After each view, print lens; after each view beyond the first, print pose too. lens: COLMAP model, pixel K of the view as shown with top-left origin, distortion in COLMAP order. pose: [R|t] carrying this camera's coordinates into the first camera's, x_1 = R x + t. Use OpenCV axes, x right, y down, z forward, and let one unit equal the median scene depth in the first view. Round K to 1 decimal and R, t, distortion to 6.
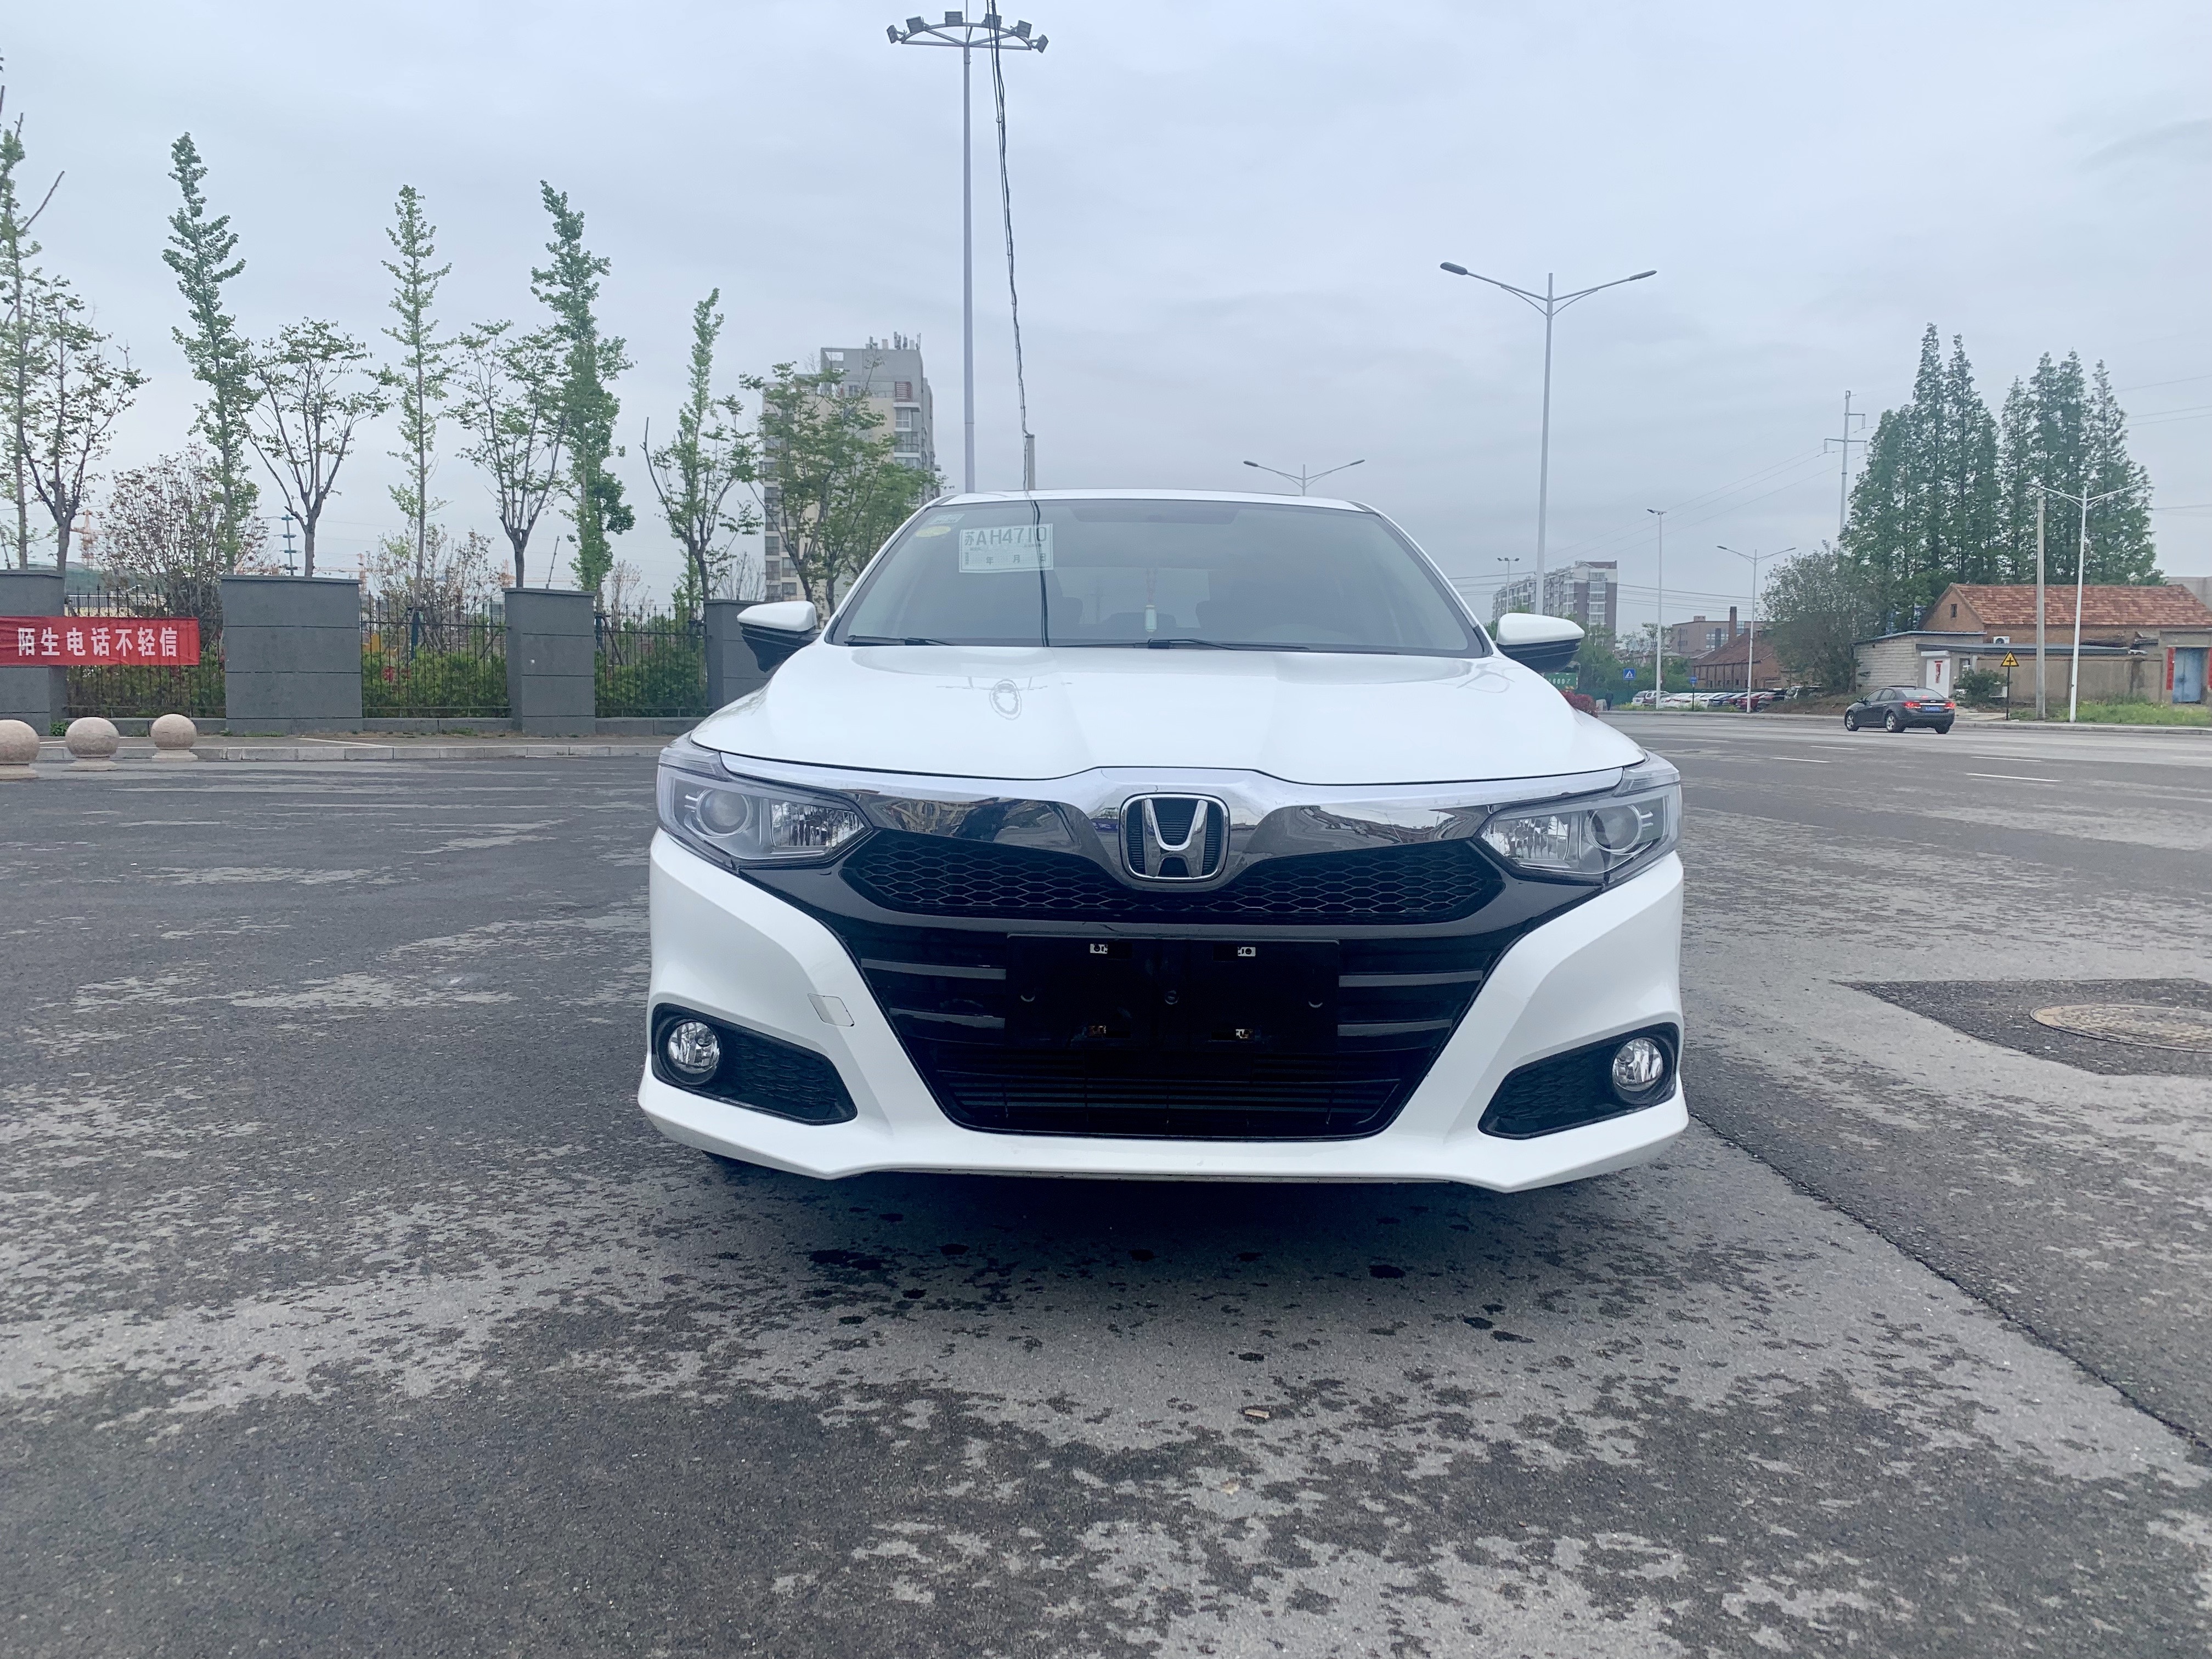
lens RADIAL K [[1672.7, 0, 1106.0], [0, 1672.7, 829.5], [0, 0, 1]] dist [-0.000959, 0.008319]
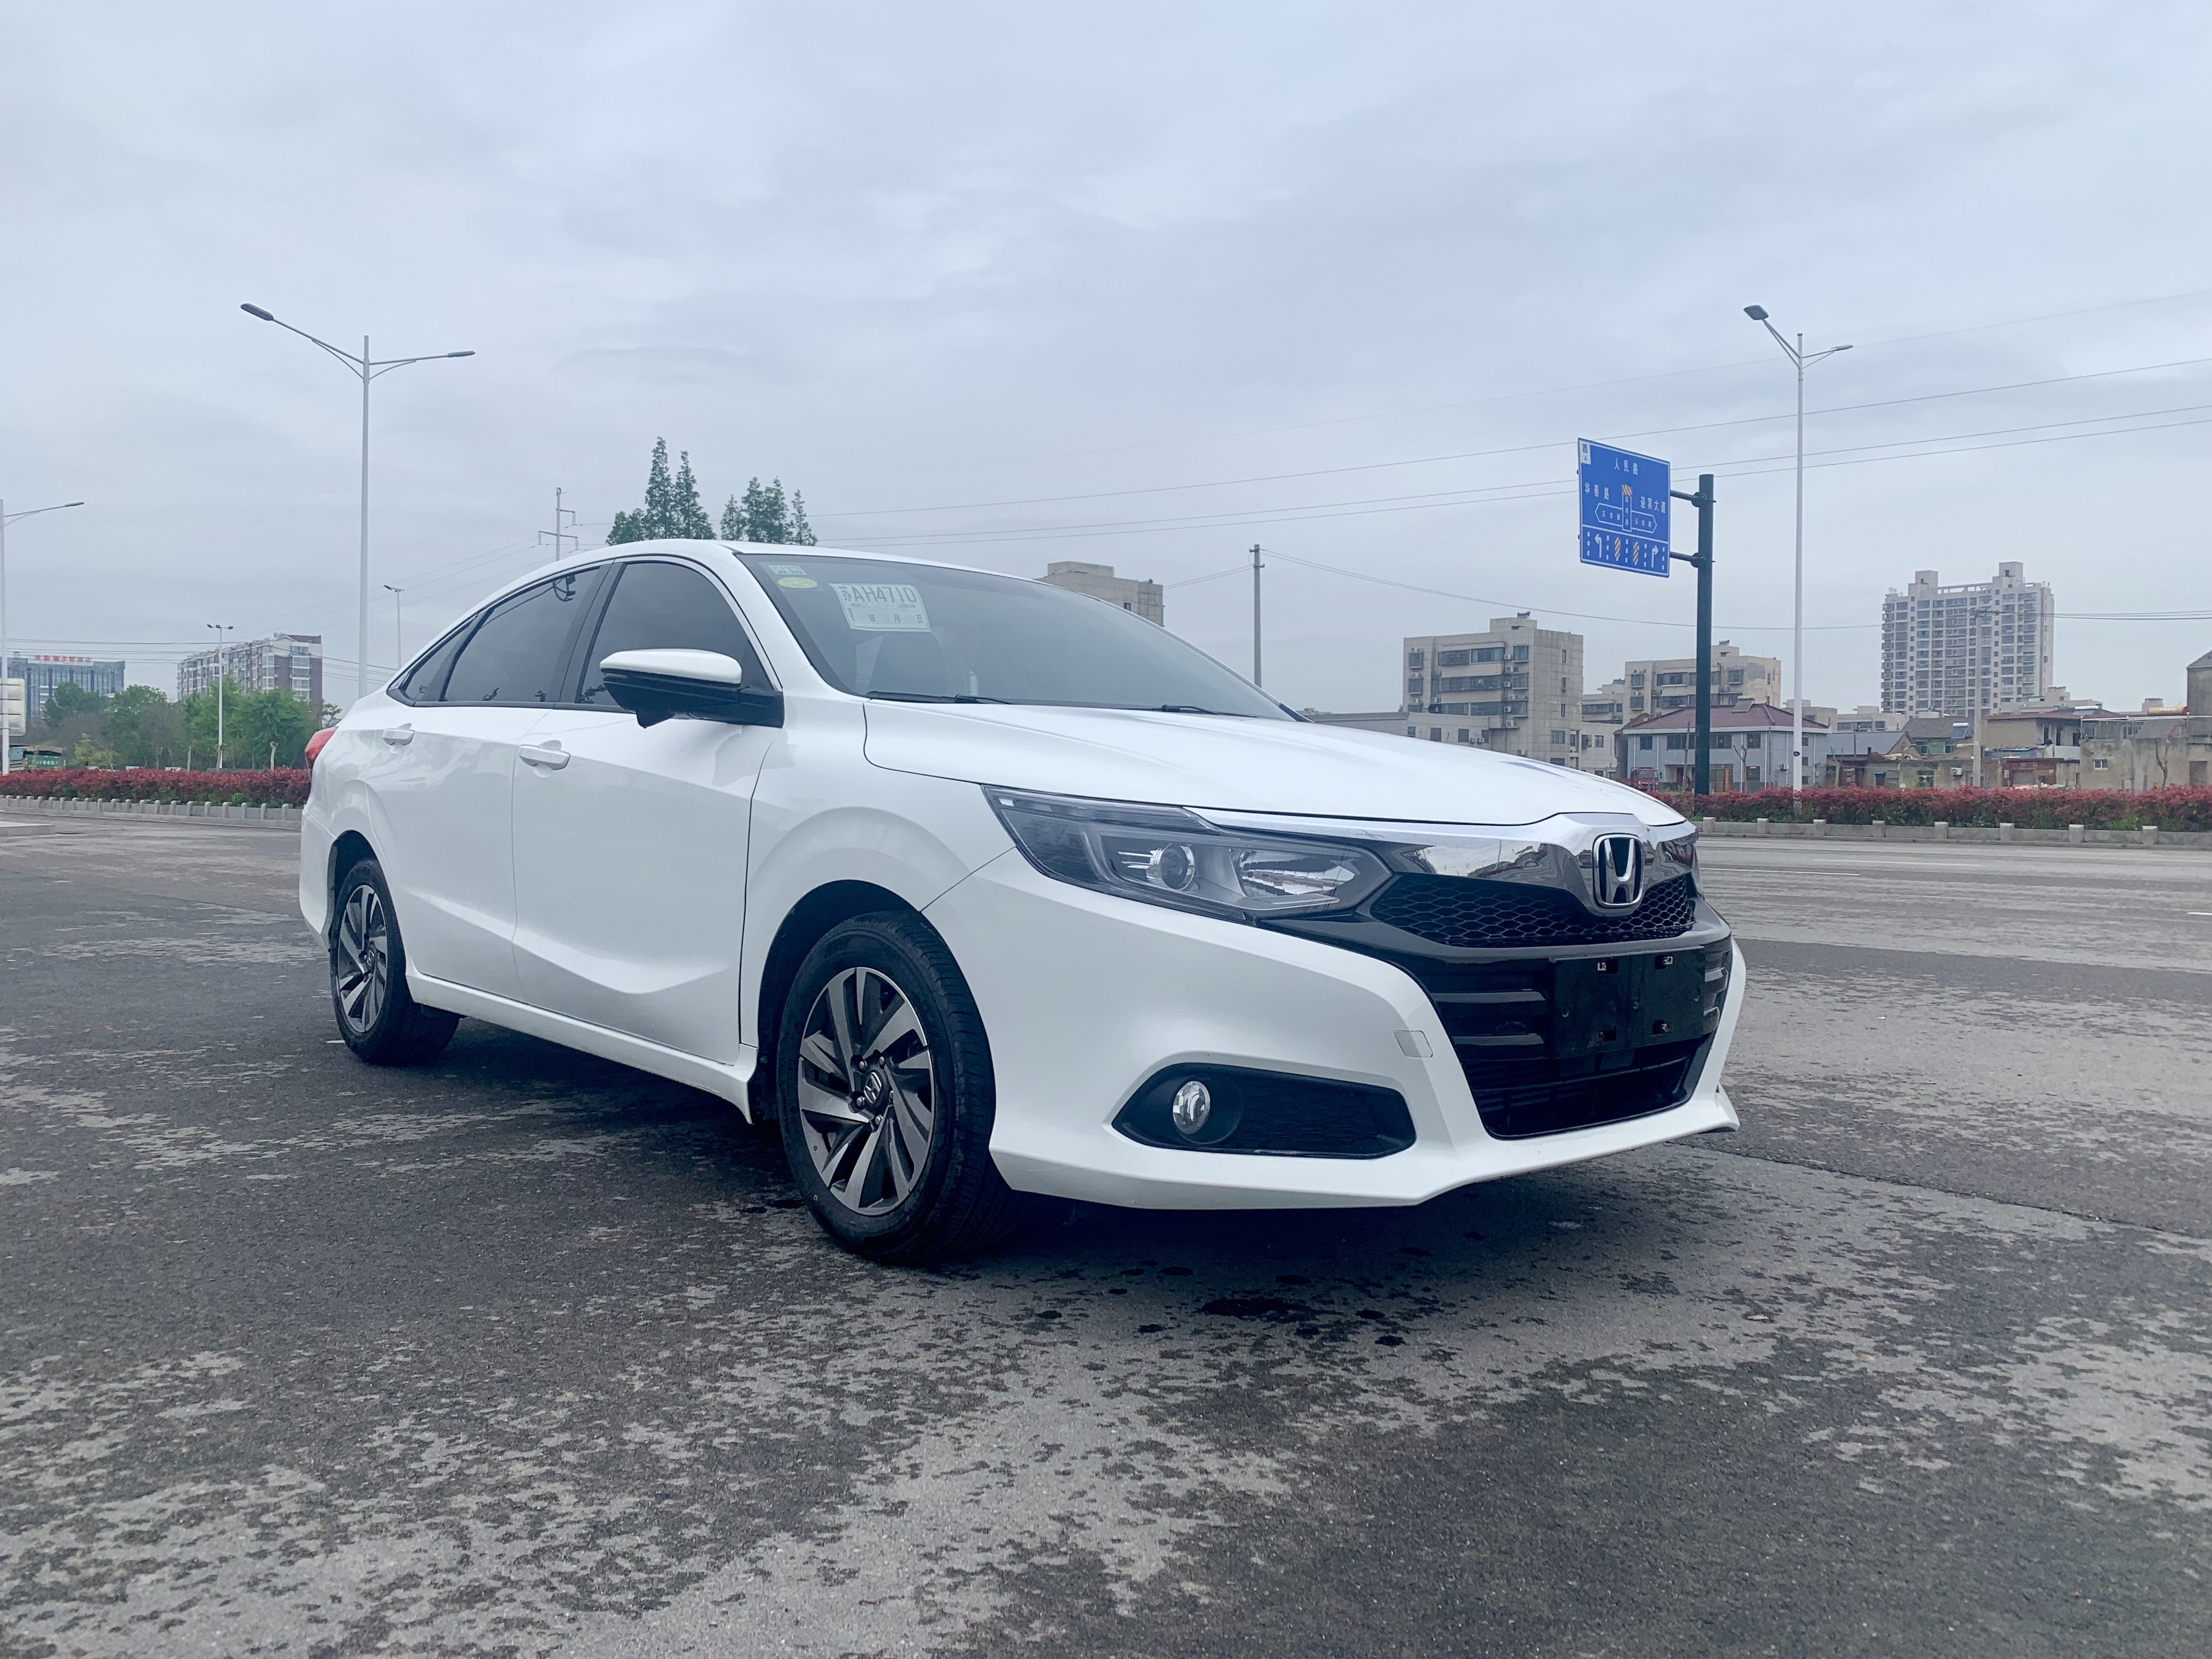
lens RADIAL K [[1672.7, 0, 1106.0], [0, 1672.7, 829.5], [0, 0, 1]] dist [-0.000959, 0.008319]
pose [[0.751320, -0.015607, 0.659753, -0.990744], [0.047752, 0.998385, -0.030762, -0.004821], [-0.658208, 0.054617, 0.750852, 0.313479]]
